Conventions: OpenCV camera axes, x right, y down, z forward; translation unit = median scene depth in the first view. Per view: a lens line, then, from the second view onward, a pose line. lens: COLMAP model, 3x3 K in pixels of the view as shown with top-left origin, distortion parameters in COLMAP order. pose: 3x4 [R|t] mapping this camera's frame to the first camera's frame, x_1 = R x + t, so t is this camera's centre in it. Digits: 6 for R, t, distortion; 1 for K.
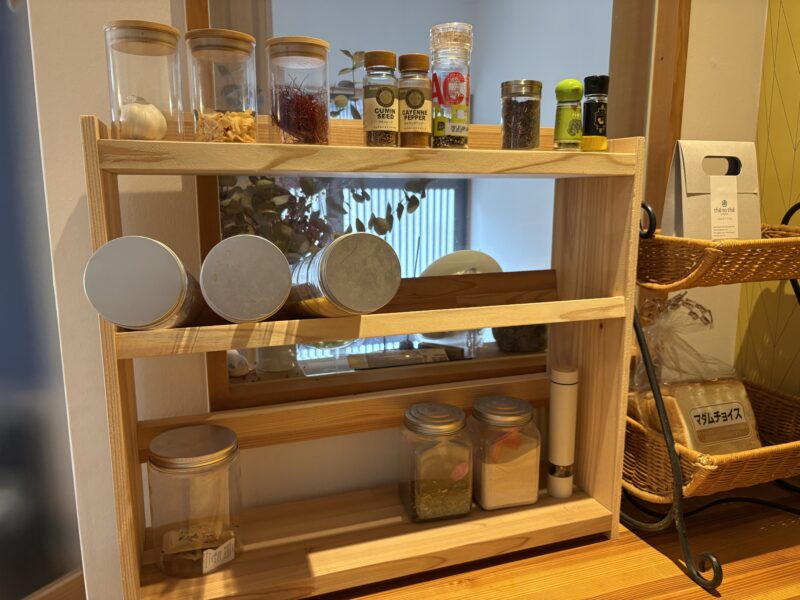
lens RADIAL K [[603.1, 0, 400.0], [0, 603.1, 300.0], [0, 0, 1]] dist [0.035586, -0.007380]
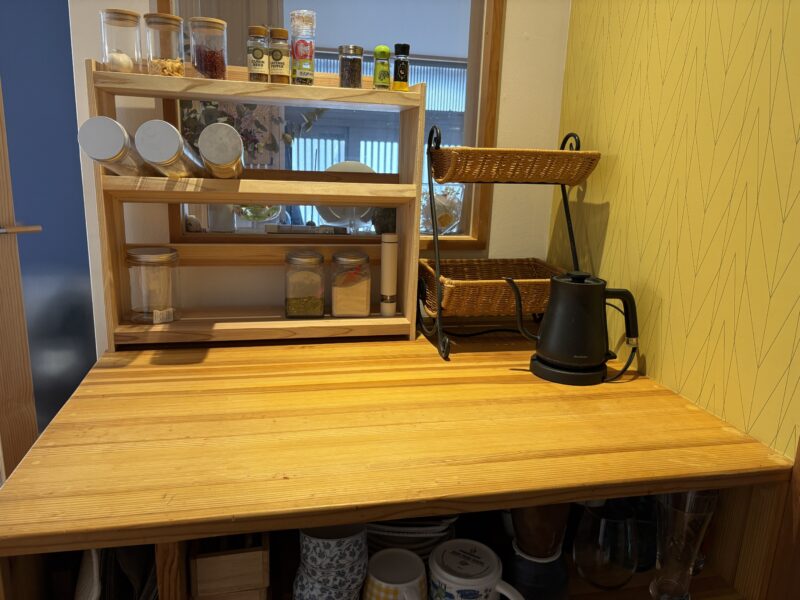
lens RADIAL K [[613.7, 0, 398.3], [0, 613.7, 285.4], [0, 0, 1]] dist [0.063782, 0.001467]
pose [[0.992148, 0.057162, -0.111245, 0.563352], [-0.054124, 0.998079, 0.030145, 0.236638], [0.112755, -0.023887, 0.993336, -0.692134]]
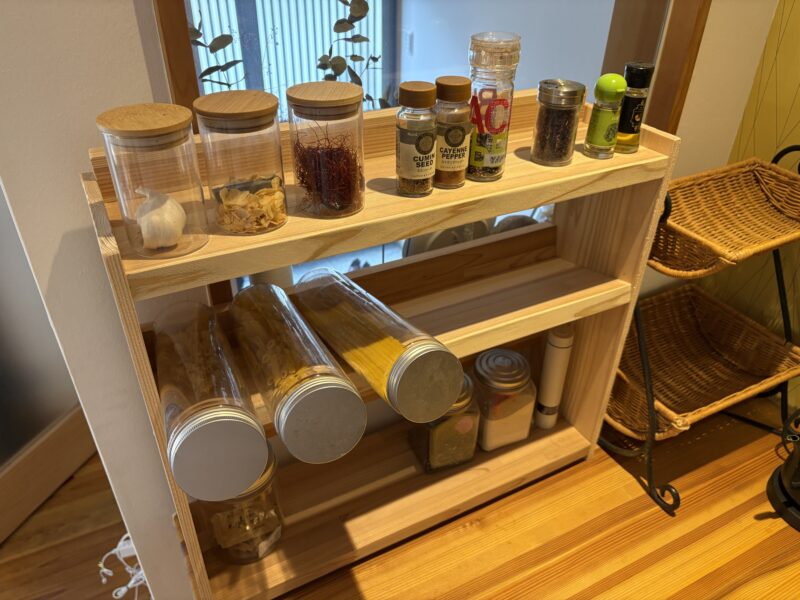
lens RADIAL K [[603.1, 0, 400.0], [0, 603.1, 300.0], [0, 0, 1]] dist [0.035586, -0.007380]
pose [[0.989417, -0.066650, 0.128888, -0.171083], [0.010440, 0.918661, 0.394910, -0.428870], [-0.144725, -0.389385, 0.909634, 0.110220]]
